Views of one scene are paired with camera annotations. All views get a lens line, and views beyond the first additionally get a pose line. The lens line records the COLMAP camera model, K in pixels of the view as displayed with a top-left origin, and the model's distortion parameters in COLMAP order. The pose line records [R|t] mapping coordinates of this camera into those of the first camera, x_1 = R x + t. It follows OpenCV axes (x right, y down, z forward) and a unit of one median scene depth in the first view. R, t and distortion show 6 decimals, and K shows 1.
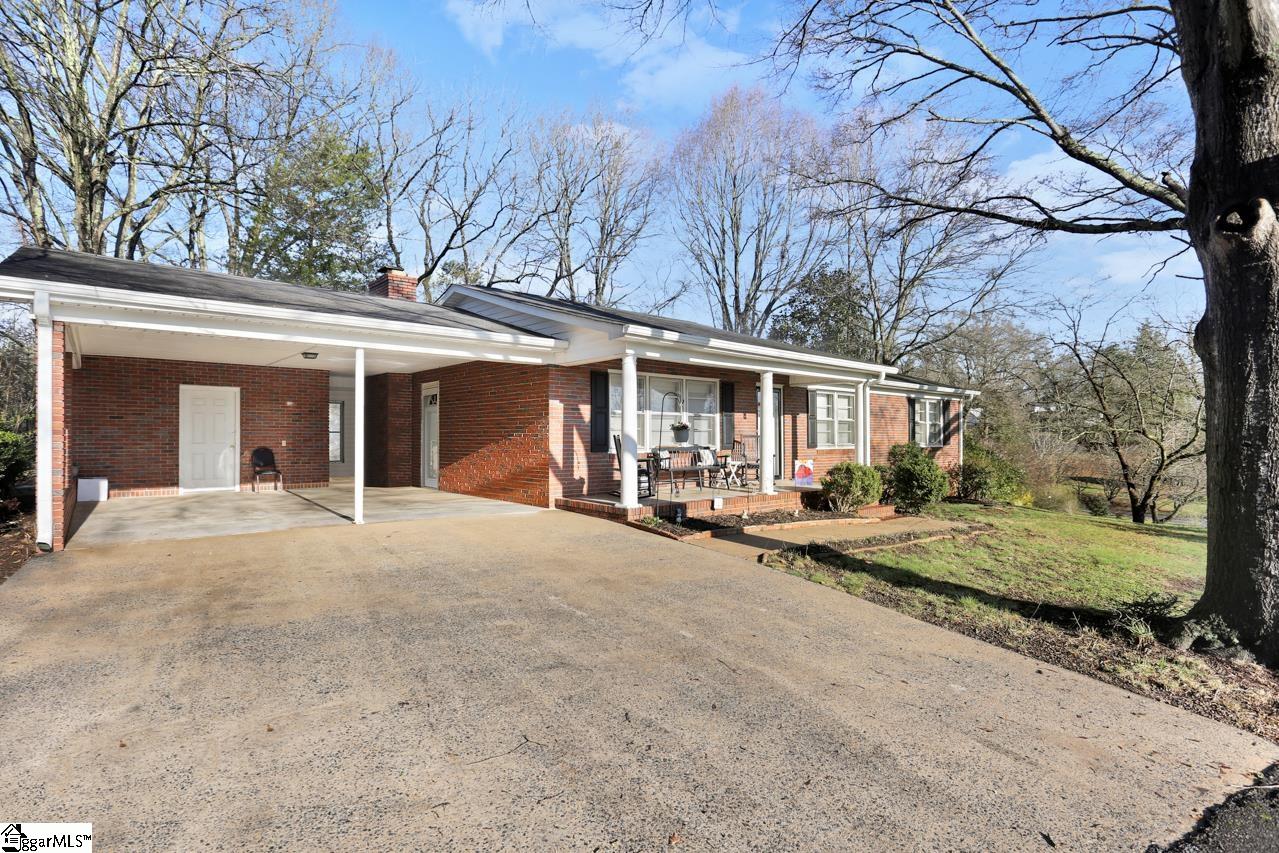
lens RADIAL K [[633.7, 0, 640.8], [0, 633.7, 429.3], [0, 0, 1]] dist [-0.006330, 0.001885]
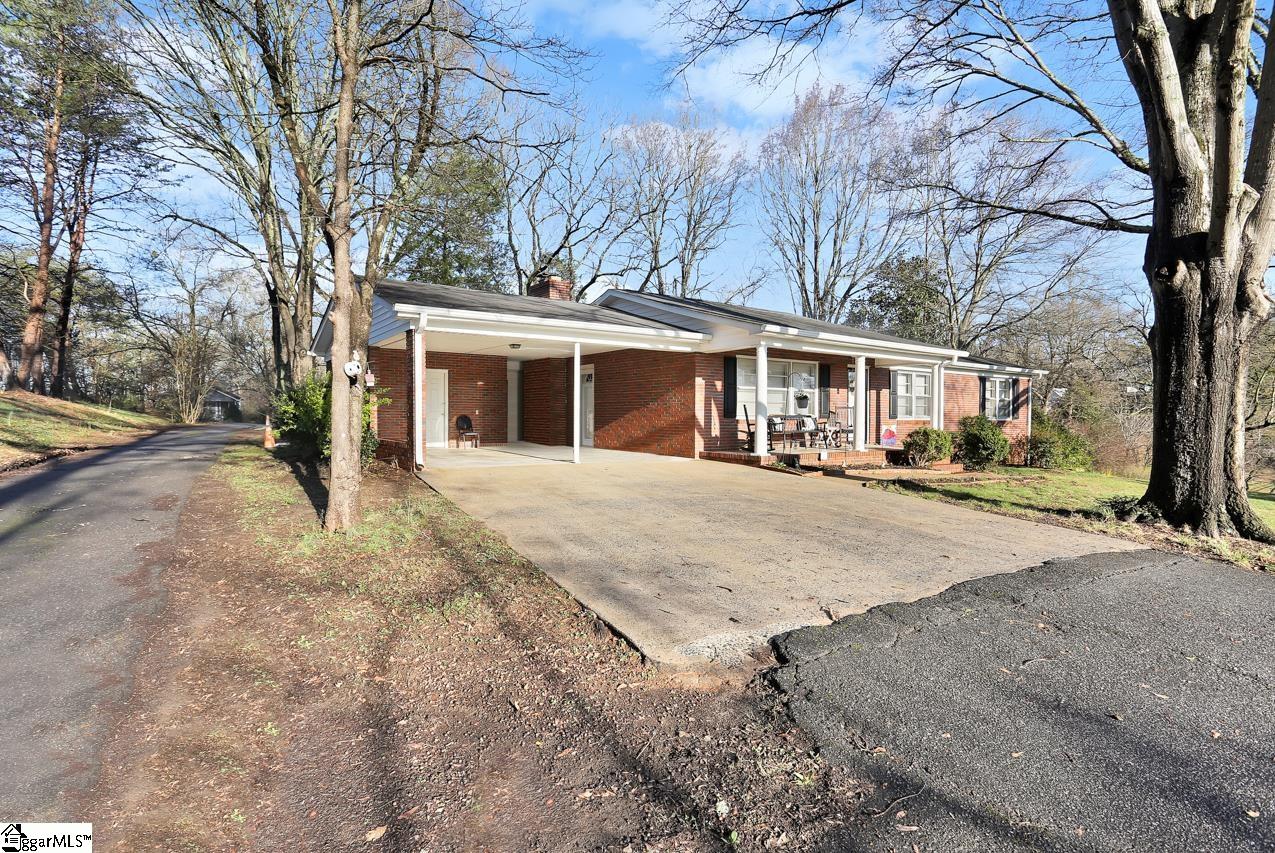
lens RADIAL K [[631.8, 0, 635.4], [0, 631.8, 426.7], [0, 0, 1]] dist [-0.006330, 0.001885]
pose [[0.994063, 0.007081, -0.108573, -0.090482], [-0.004113, 0.999612, 0.027532, 0.014833], [0.108726, -0.026922, 0.993707, -0.257217]]
